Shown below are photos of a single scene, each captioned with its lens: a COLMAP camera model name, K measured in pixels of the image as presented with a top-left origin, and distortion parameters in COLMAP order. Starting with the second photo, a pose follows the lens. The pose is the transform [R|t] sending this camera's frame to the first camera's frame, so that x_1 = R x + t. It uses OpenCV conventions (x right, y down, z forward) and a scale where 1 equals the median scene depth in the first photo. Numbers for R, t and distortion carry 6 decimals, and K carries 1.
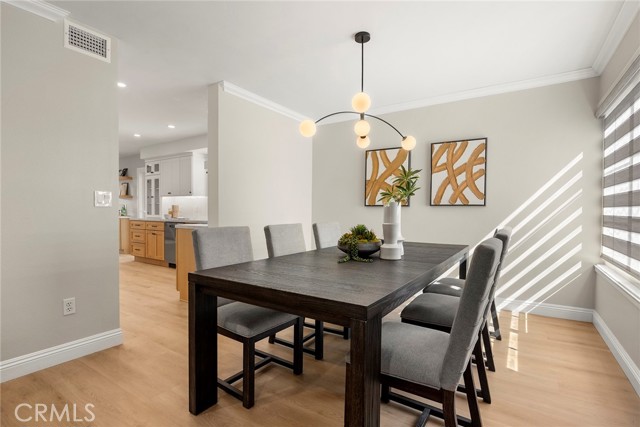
lens RADIAL K [[313.6, 0, 320.3], [0, 313.6, 214.0], [0, 0, 1]] dist [-0.003317, -0.000241]
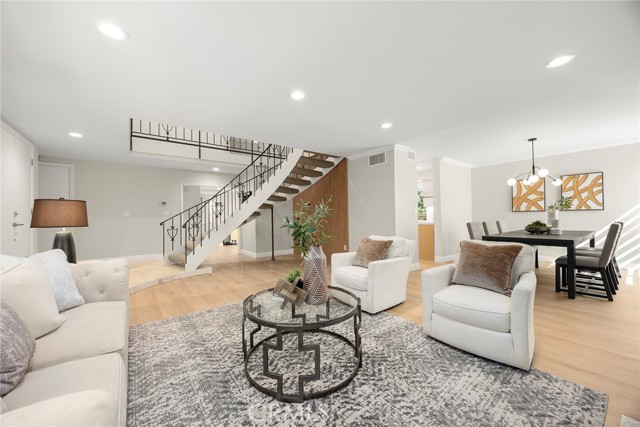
lens RADIAL K [[247.7, 0, 320.0], [0, 247.7, 211.3], [0, 0, 1]] dist [0.002872, 0.000188]
pose [[0.945119, -0.029535, -0.325388, -0.538614], [0.019103, 0.999197, -0.035208, 0.001104], [0.326167, 0.027060, 0.944925, -0.863612]]
